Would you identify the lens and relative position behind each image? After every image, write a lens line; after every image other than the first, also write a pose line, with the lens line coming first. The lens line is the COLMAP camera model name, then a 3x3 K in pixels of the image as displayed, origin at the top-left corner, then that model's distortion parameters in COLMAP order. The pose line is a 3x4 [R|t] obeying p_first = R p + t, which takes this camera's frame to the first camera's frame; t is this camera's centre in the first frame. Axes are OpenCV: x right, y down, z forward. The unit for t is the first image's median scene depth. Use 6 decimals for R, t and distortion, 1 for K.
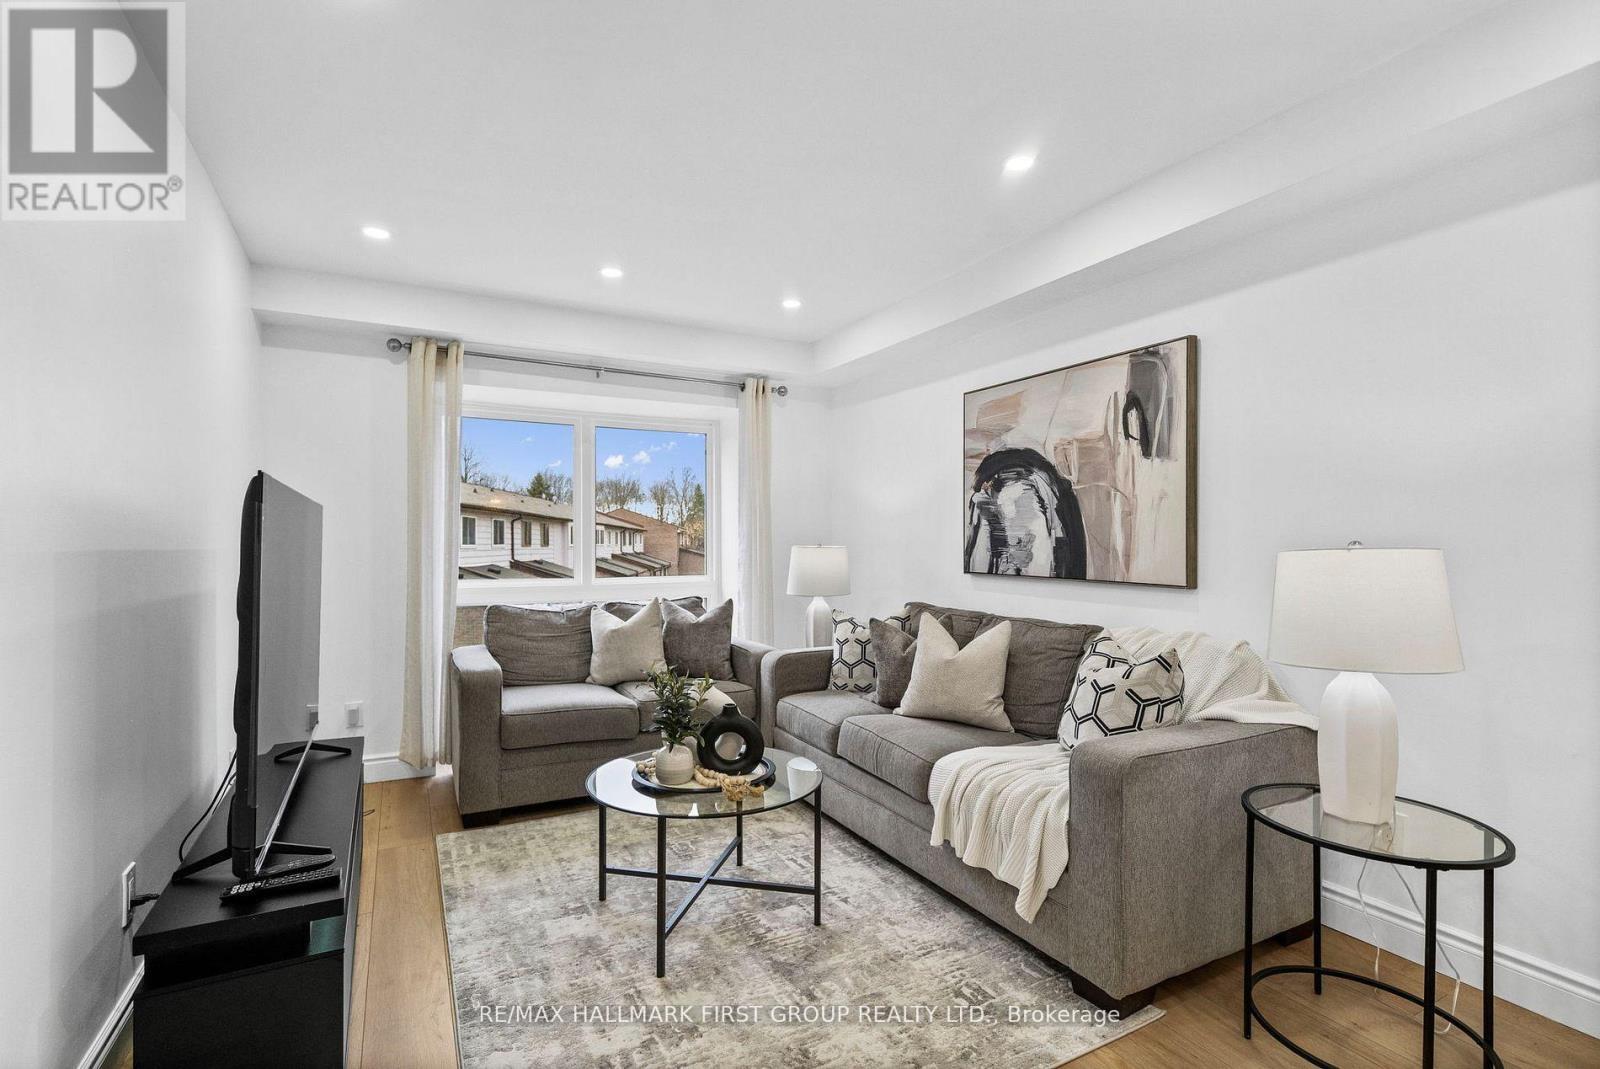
lens RADIAL K [[733.6, 0, 792.4], [0, 733.6, 547.8], [0, 0, 1]] dist [-0.009112, 0.001005]
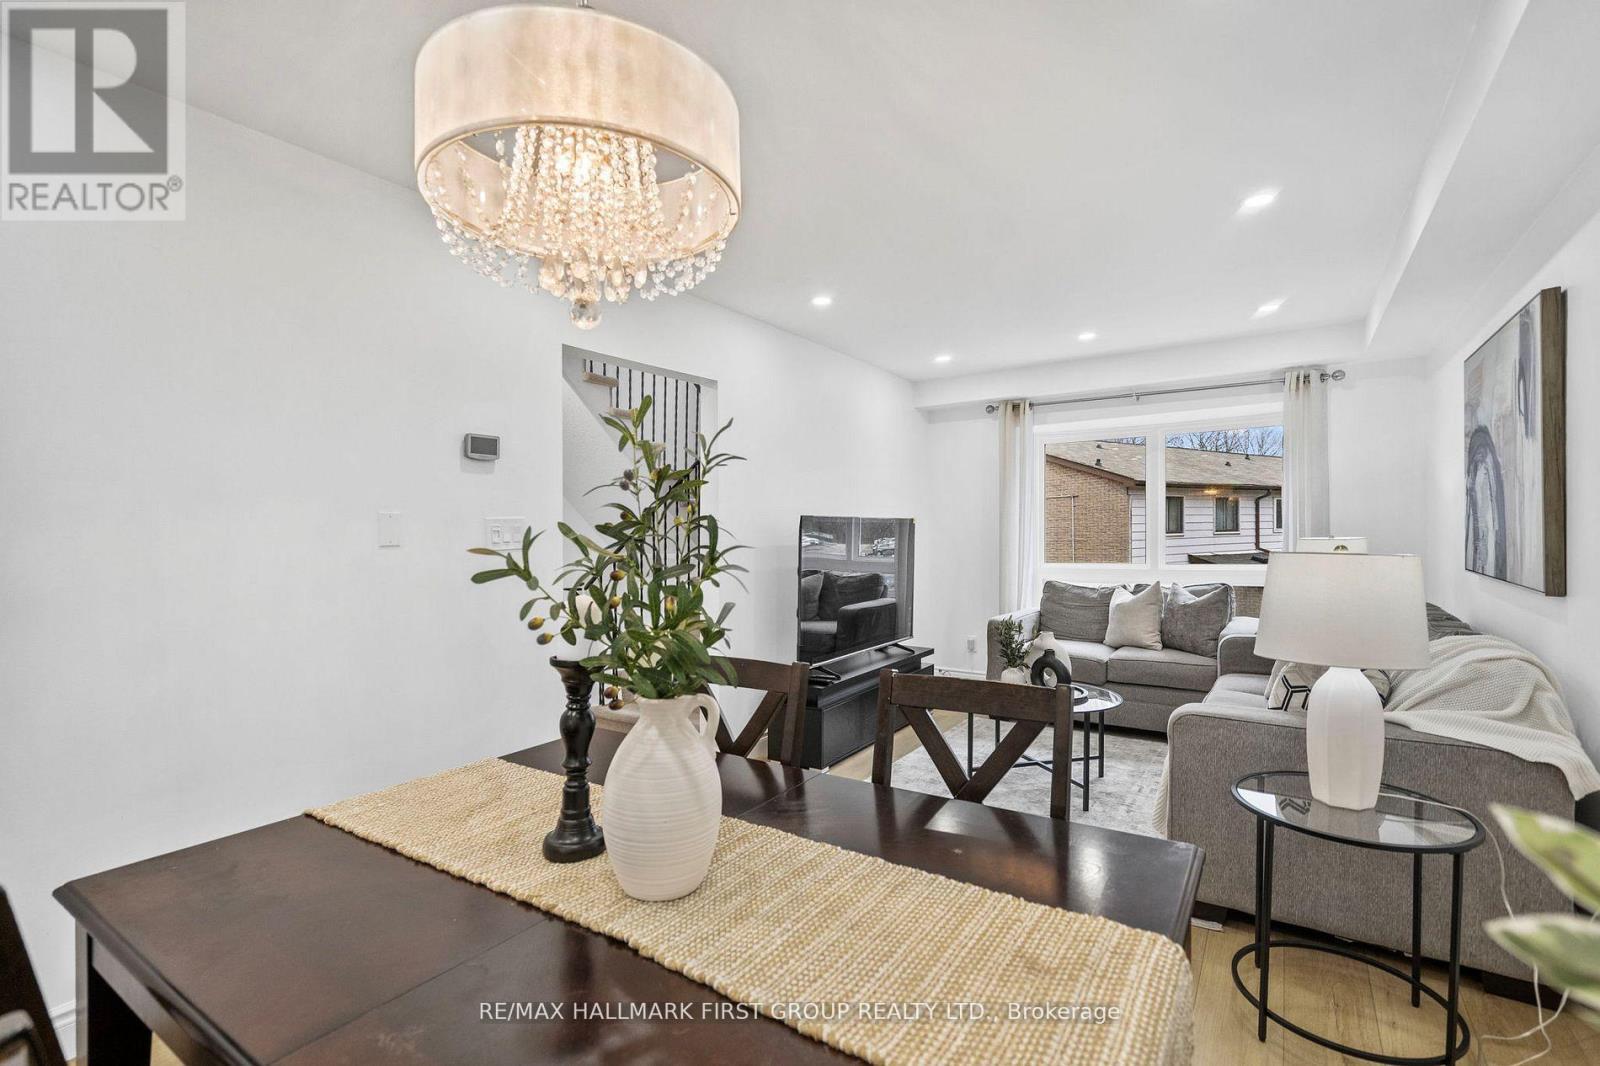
lens RADIAL K [[733.6, 0, 793.8], [0, 733.6, 531.4], [0, 0, 1]] dist [-0.009112, 0.001005]
pose [[0.466694, -0.007211, -0.884389, 0.628671], [0.005679, 0.999971, -0.005157, -0.012367], [0.884400, -0.002615, 0.466722, -0.095766]]
